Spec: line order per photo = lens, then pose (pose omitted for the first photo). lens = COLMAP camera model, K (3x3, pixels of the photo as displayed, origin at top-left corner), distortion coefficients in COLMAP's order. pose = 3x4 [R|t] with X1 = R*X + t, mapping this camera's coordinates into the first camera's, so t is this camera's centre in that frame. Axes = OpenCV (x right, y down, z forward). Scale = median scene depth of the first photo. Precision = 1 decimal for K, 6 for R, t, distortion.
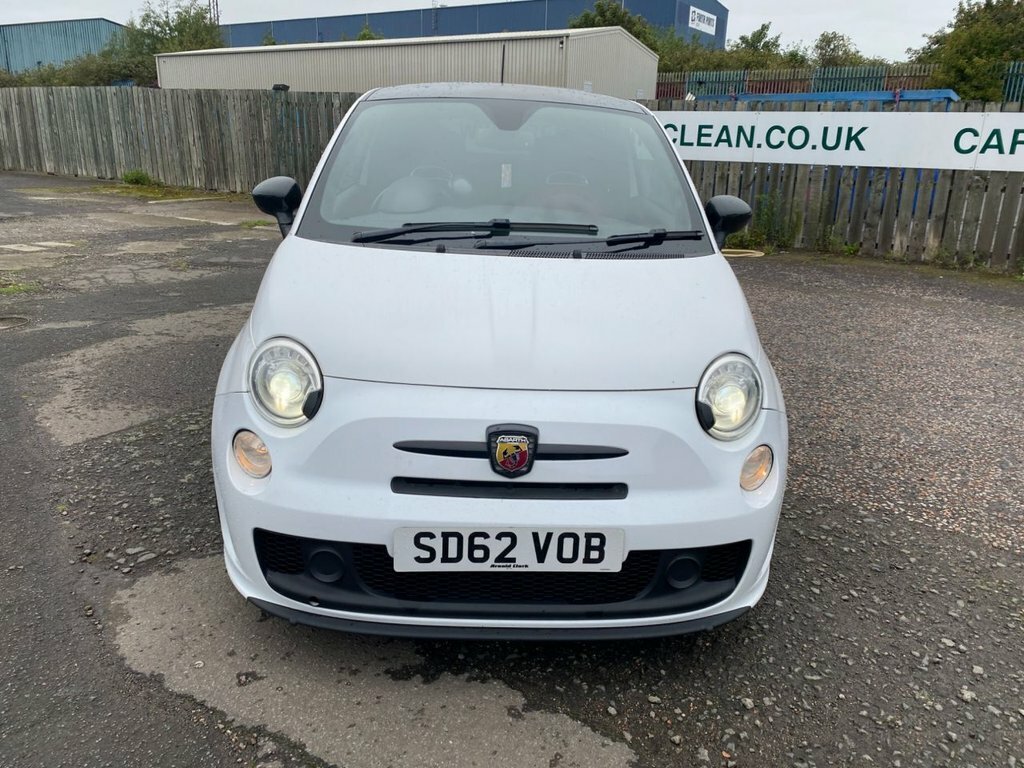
lens RADIAL K [[785.1, 0, 518.2], [0, 785.1, 387.6], [0, 0, 1]] dist [0.030446, -0.031257]
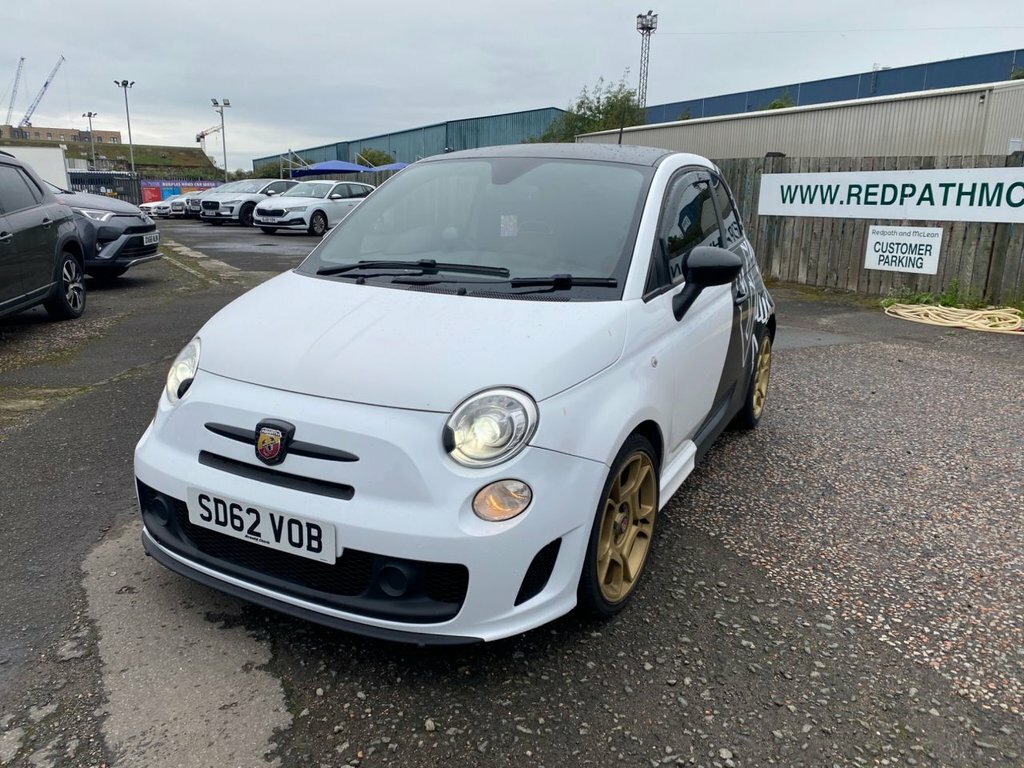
lens RADIAL K [[785.1, 0, 518.2], [0, 785.1, 387.6], [0, 0, 1]] dist [0.030446, -0.031257]
pose [[0.871864, 0.104295, -0.478513, 0.701647], [-0.142739, 0.988756, -0.044569, -0.000832], [0.468485, 0.107160, 0.876948, 0.098073]]
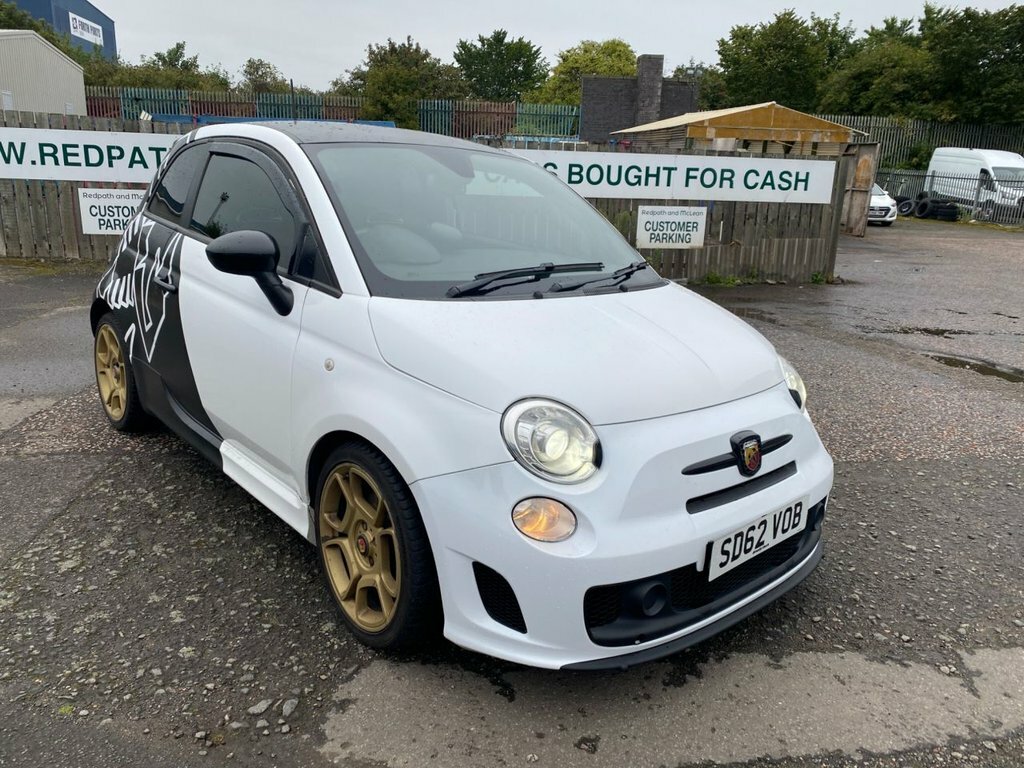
lens RADIAL K [[776.5, 0, 523.0], [0, 776.5, 381.8], [0, 0, 1]] dist [0.018930, -0.006696]
pose [[0.767673, -0.164716, 0.619312, -0.795414], [0.180810, 0.982812, 0.037269, -0.108167], [-0.614806, 0.083367, 0.784260, 0.214532]]
